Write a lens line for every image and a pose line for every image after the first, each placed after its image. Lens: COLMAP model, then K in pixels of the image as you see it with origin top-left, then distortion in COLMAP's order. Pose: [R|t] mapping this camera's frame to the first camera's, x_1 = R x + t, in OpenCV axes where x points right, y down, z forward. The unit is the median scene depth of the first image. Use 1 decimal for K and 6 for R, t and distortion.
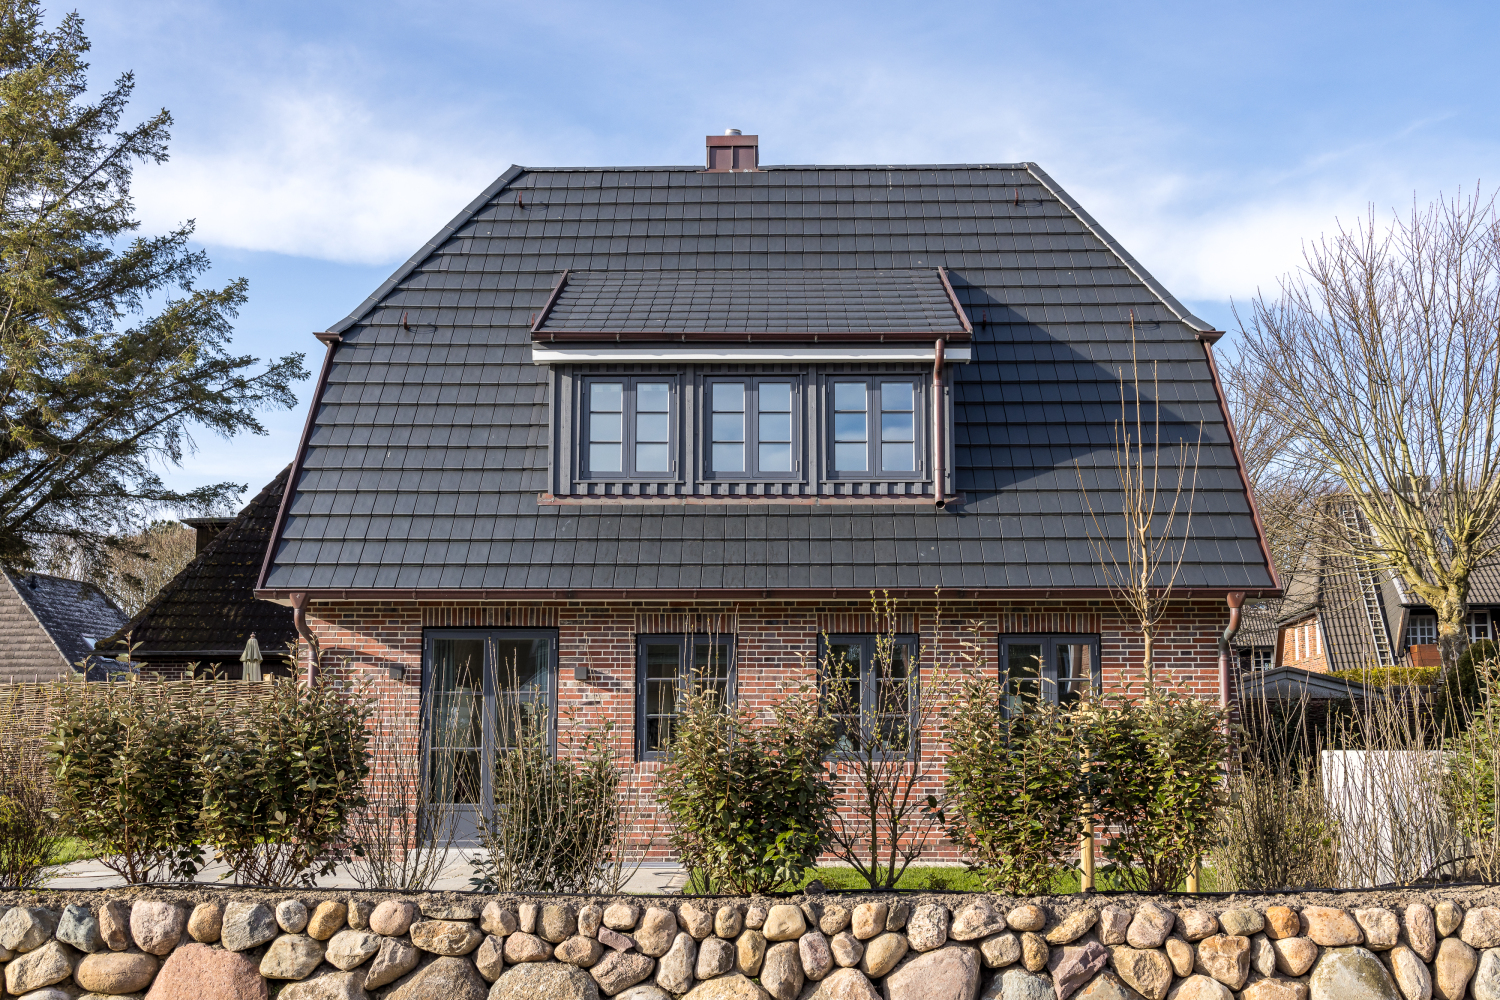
lens RADIAL K [[1574.1, 0, 751.3], [0, 1574.1, 564.6], [0, 0, 1]] dist [-0.005522, 0.012217]
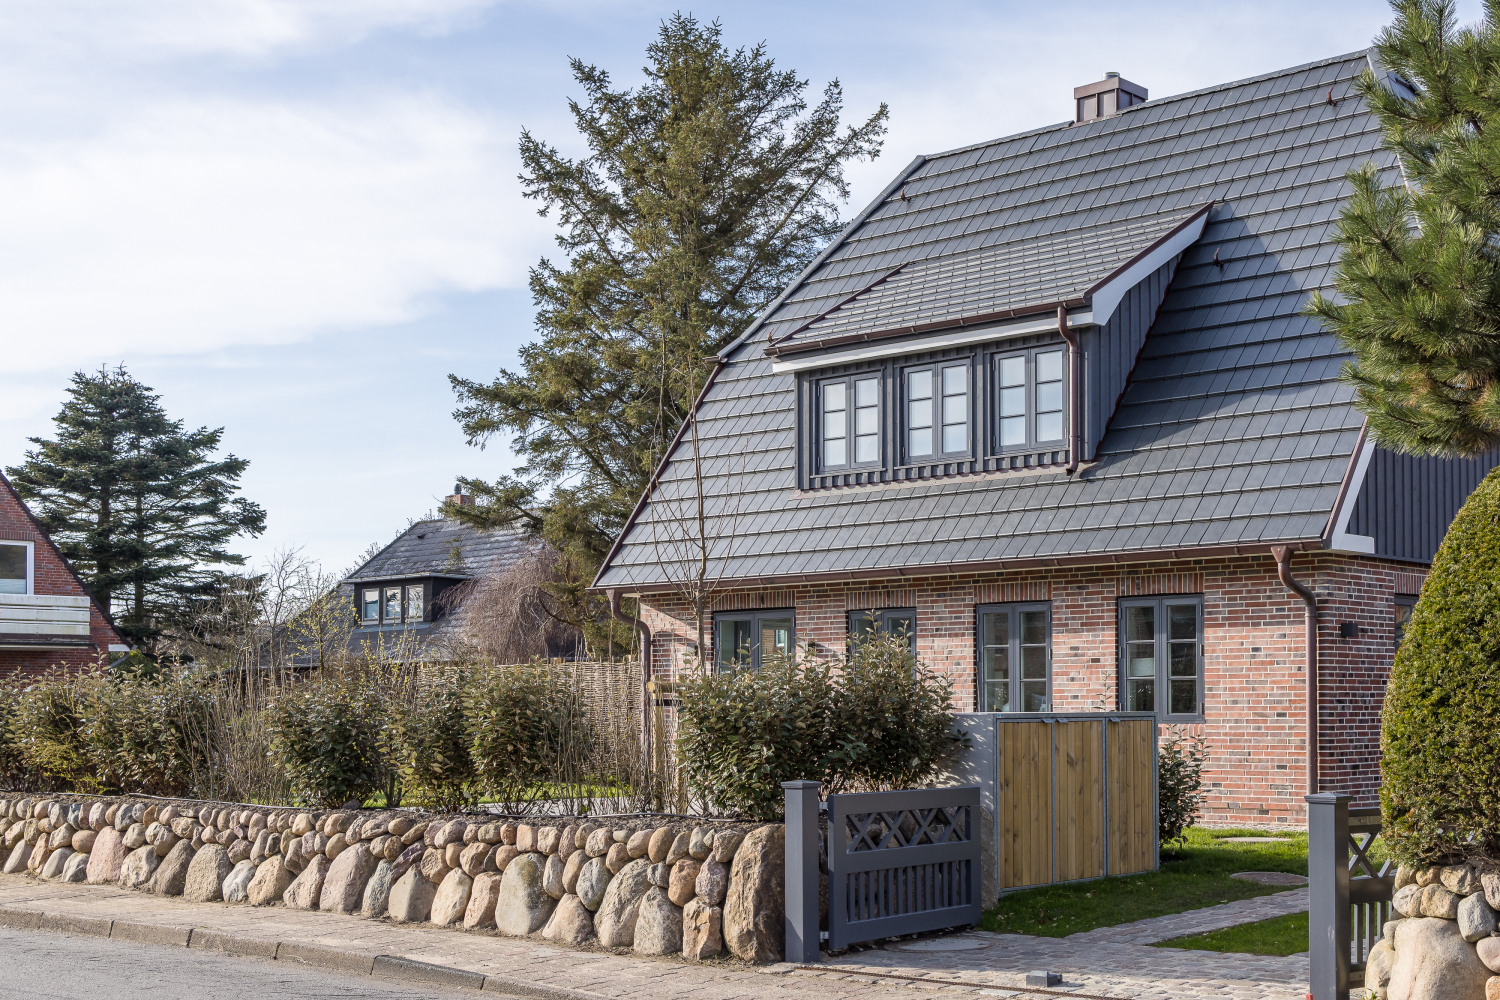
lens RADIAL K [[1738.6, 0, 750.1], [0, 1738.6, 693.2], [0, 0, 1]] dist [0.074394, 0.001117]
pose [[0.796615, -0.010409, -0.604398, 0.623457], [0.072903, 0.994208, 0.078966, -0.000437], [0.600075, -0.106968, 0.792760, -0.032149]]
